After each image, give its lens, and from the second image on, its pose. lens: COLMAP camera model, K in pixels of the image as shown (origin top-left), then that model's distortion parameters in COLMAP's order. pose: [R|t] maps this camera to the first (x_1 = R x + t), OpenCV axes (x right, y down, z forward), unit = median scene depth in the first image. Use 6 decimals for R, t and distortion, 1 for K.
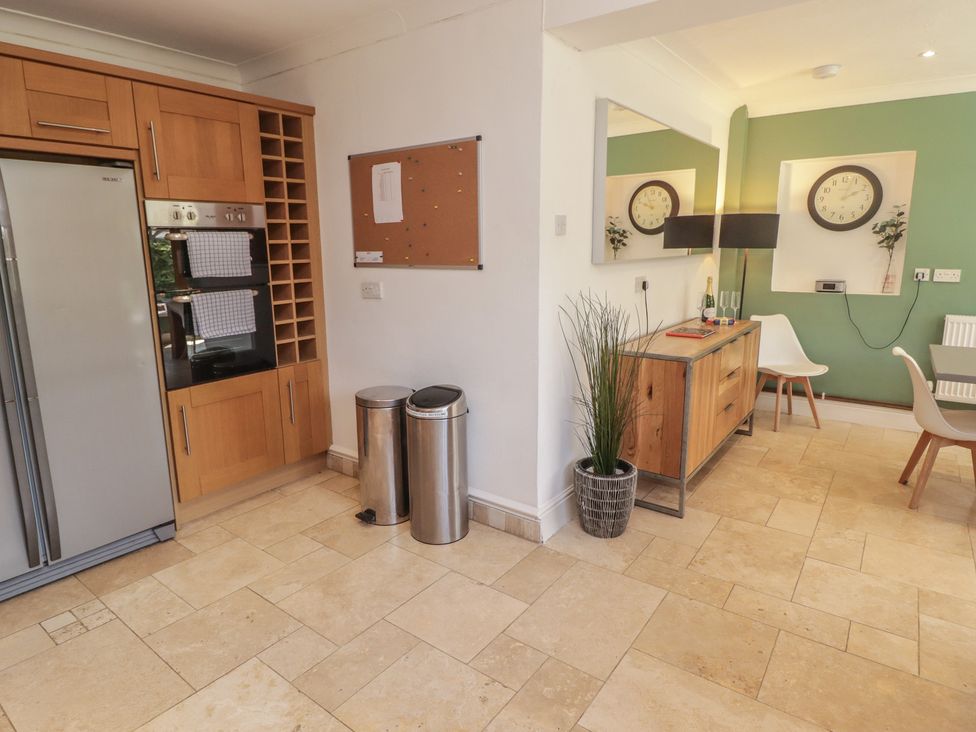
lens RADIAL K [[568.3, 0, 483.0], [0, 568.3, 352.4], [0, 0, 1]] dist [-0.001002, -0.003142]
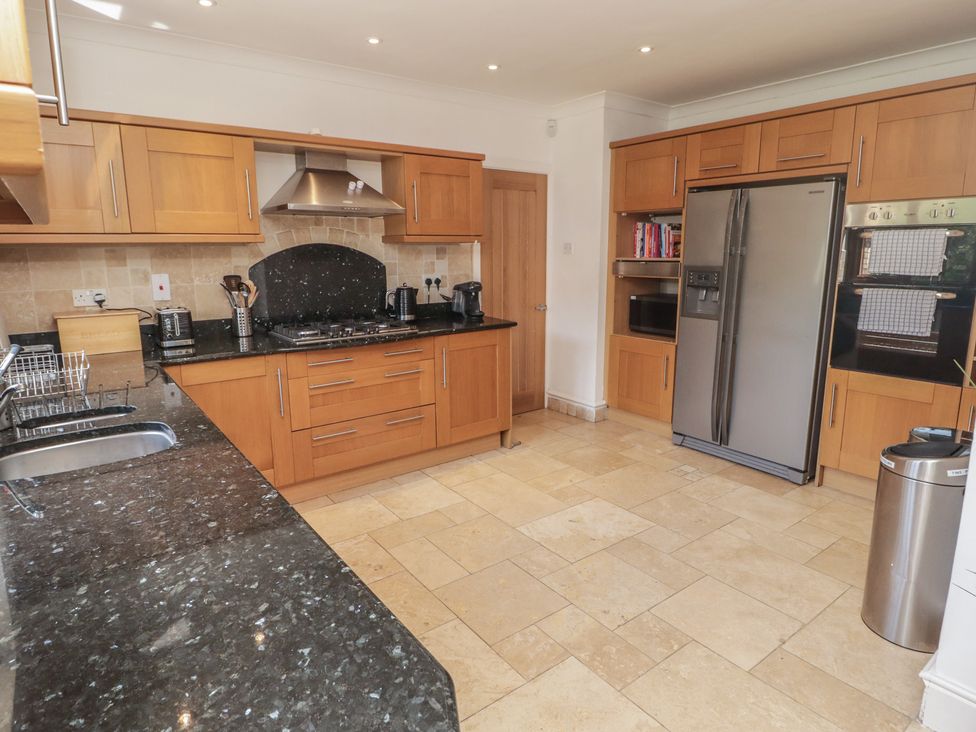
lens RADIAL K [[568.3, 0, 483.0], [0, 568.3, 352.4], [0, 0, 1]] dist [-0.001002, -0.003142]
pose [[-0.280563, 0.185193, -0.941800, 0.841022], [-0.173788, 0.955191, 0.239598, -0.133260], [0.943971, 0.230896, -0.235807, 0.669932]]
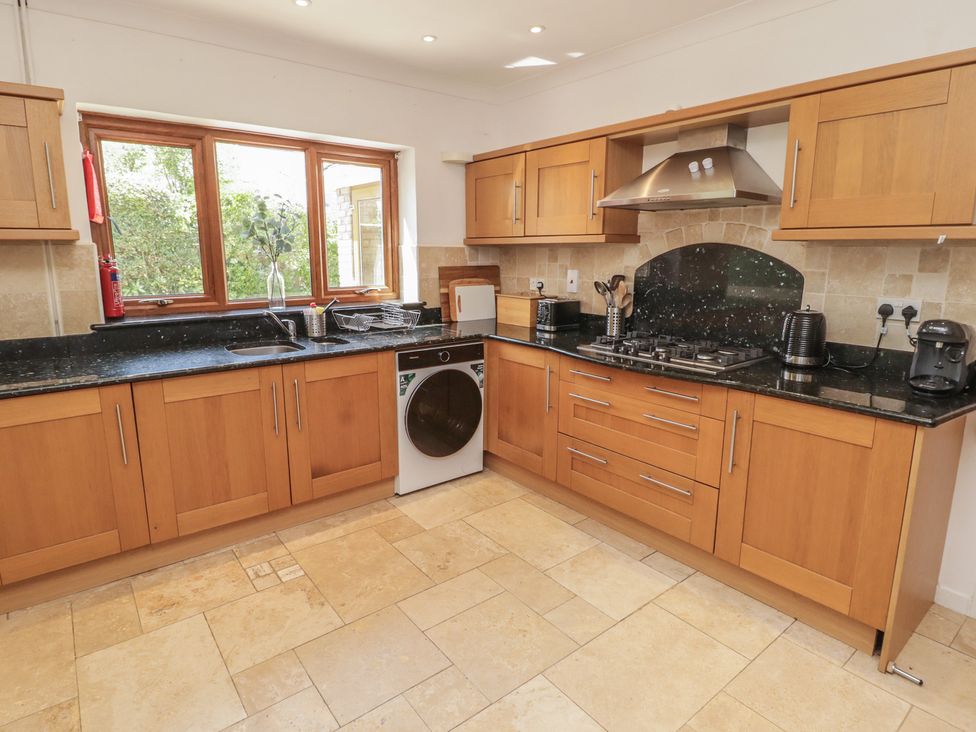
lens RADIAL K [[539.8, 0, 484.3], [0, 539.8, 351.8], [0, 0, 1]] dist [-0.001794, -0.010433]
pose [[-0.966664, -0.039512, 0.252981, -0.323625], [0.056109, 0.931319, 0.359856, -0.195437], [-0.249825, 0.362054, -0.898056, 1.063872]]
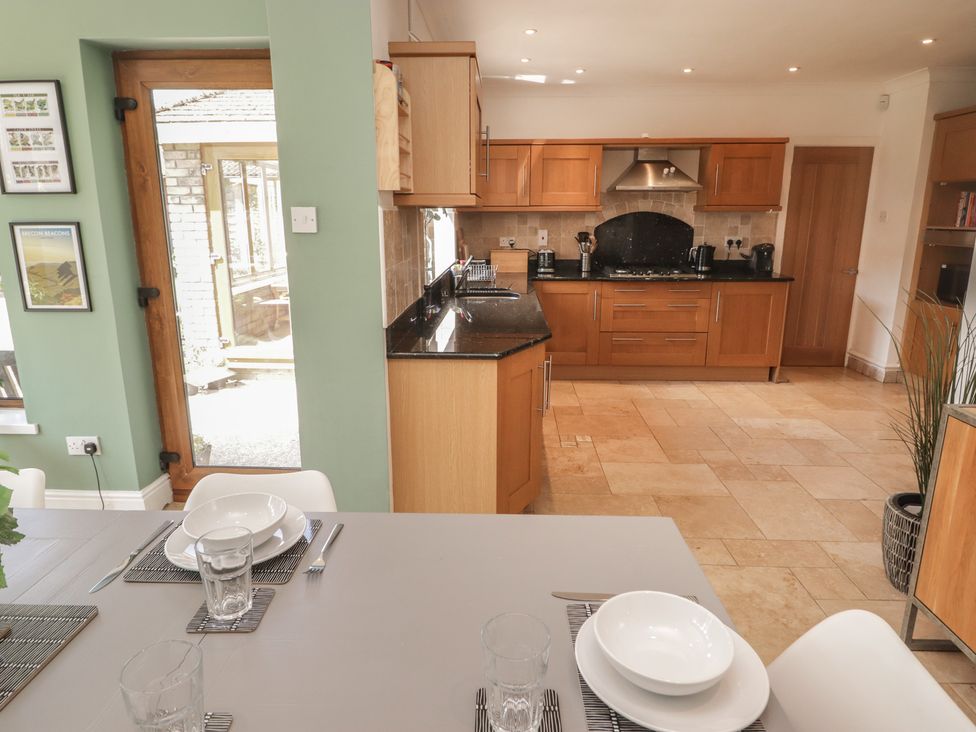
lens RADIAL K [[591.5, 0, 483.5], [0, 591.5, 352.7], [0, 0, 1]] dist [0.000375, -0.014019]
pose [[-0.823984, 0.138083, -0.549530, 1.293652], [-0.098882, 0.919926, 0.379420, -0.269573], [0.557918, 0.366974, -0.744350, 1.355597]]
